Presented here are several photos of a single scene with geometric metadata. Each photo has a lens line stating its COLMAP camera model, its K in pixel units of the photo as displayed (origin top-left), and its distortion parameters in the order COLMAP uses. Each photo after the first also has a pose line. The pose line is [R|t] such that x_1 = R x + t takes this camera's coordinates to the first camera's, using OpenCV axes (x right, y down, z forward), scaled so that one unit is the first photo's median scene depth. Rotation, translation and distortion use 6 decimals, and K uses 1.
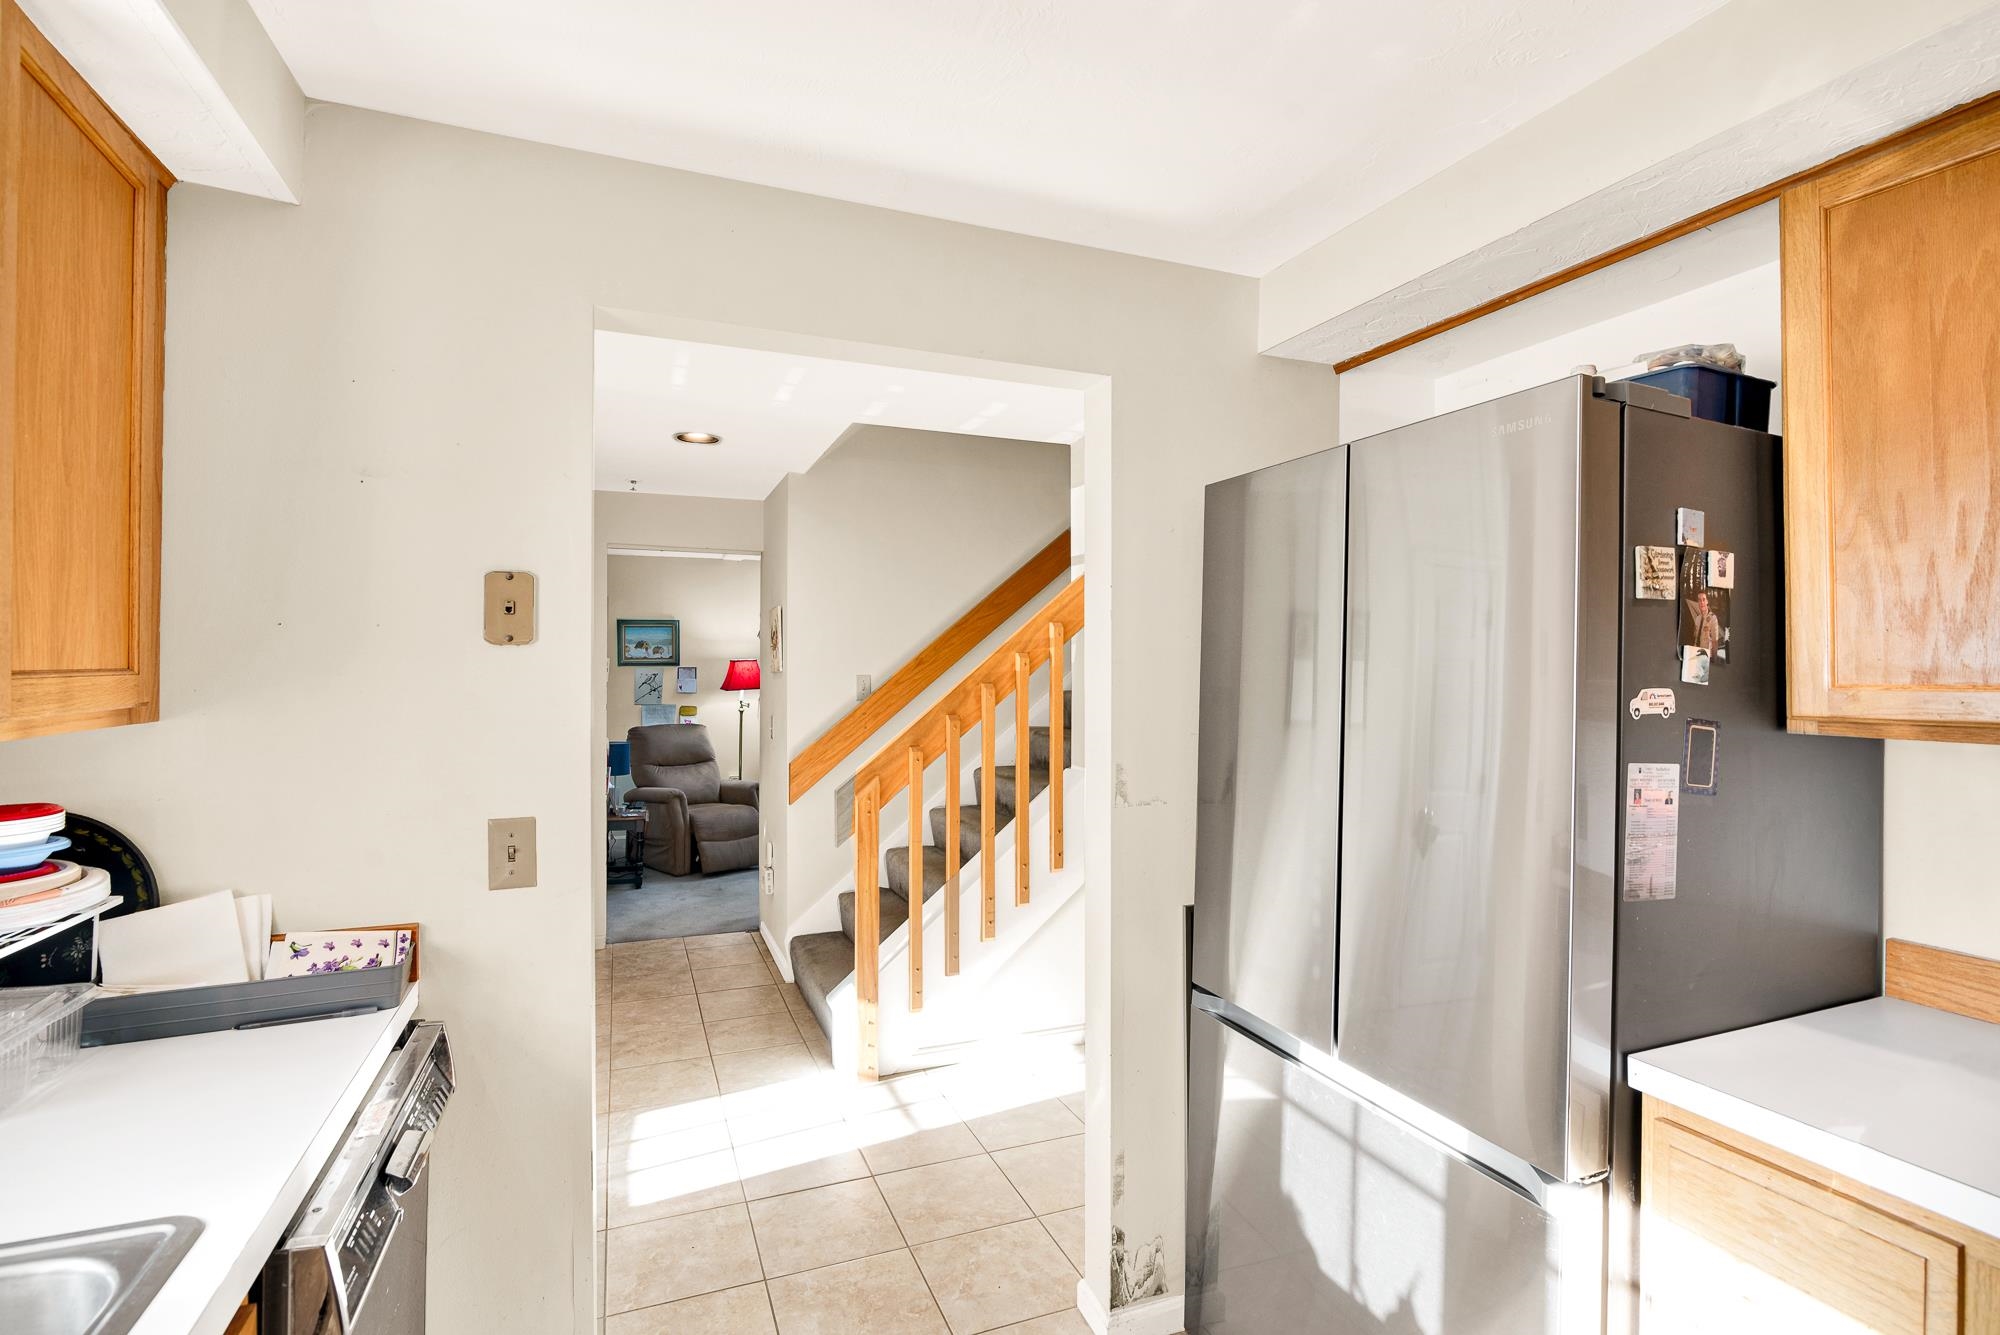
lens RADIAL K [[922.9, 0, 1007.5], [0, 922.9, 673.7], [0, 0, 1]] dist [-0.012244, -0.000097]
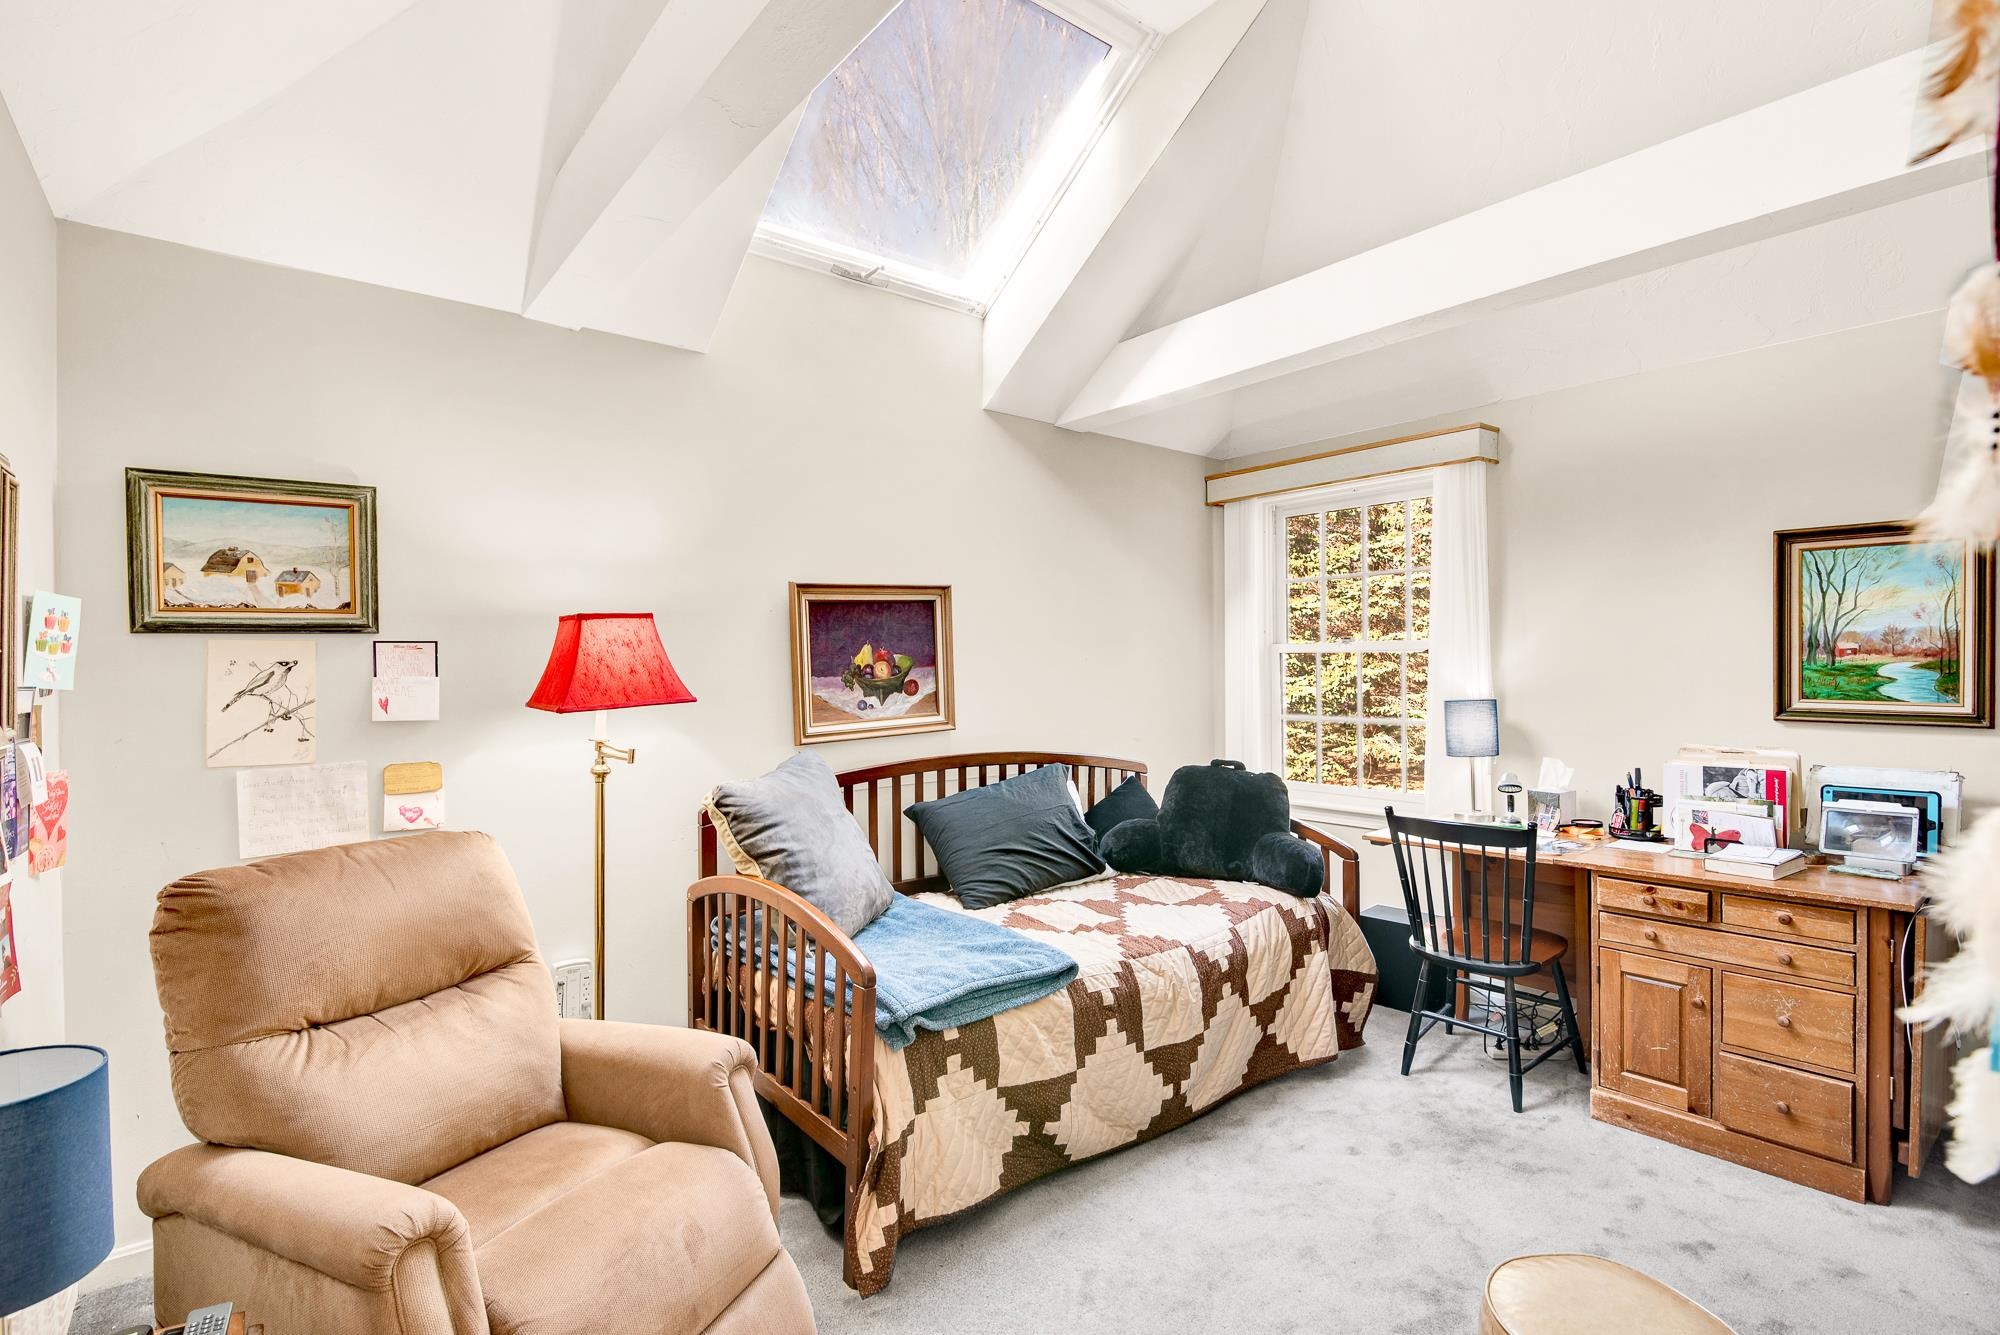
lens RADIAL K [[922.9, 0, 1007.5], [0, 922.9, 673.7], [0, 0, 1]] dist [-0.012244, -0.000097]
pose [[0.955525, -0.012144, 0.294661, -0.247822], [0.011929, 0.999926, 0.002526, 0.006230], [-0.294670, 0.001101, 0.955599, 0.651057]]
